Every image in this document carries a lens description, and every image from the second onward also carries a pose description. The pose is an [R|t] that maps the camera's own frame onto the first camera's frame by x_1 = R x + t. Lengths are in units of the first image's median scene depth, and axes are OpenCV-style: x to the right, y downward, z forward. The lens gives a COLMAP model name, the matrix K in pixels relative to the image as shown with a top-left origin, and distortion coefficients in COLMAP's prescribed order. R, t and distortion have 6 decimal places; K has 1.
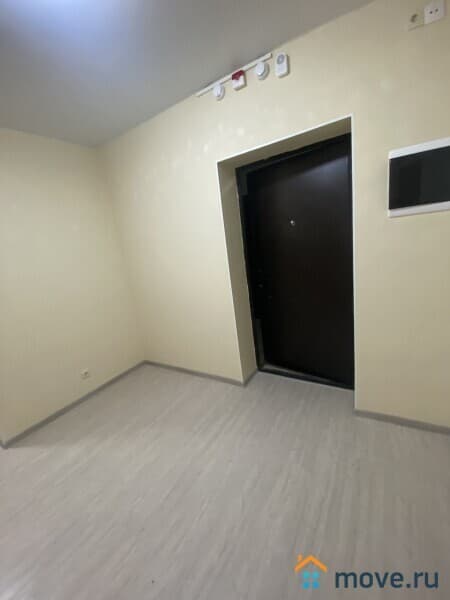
lens RADIAL K [[242.8, 0, 222.4], [0, 242.8, 297.5], [0, 0, 1]] dist [0.031789, -0.025140]
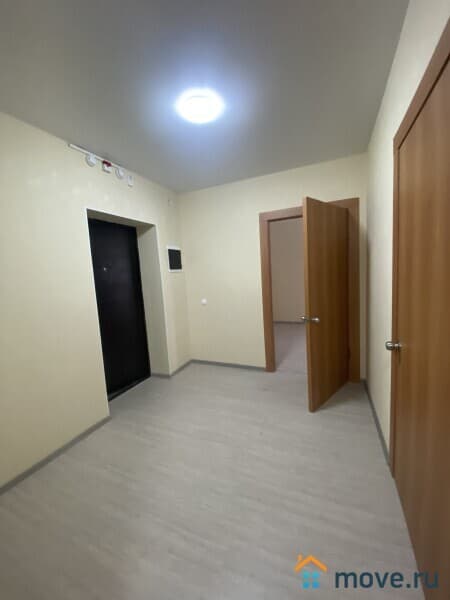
lens RADIAL K [[242.8, 0, 222.4], [0, 242.8, 297.5], [0, 0, 1]] dist [0.031789, -0.025140]
pose [[-0.132350, 0.032241, 0.990679, -1.311239], [0.290698, 0.956784, 0.007698, 0.017484], [-0.947617, 0.289007, -0.136003, 0.728997]]
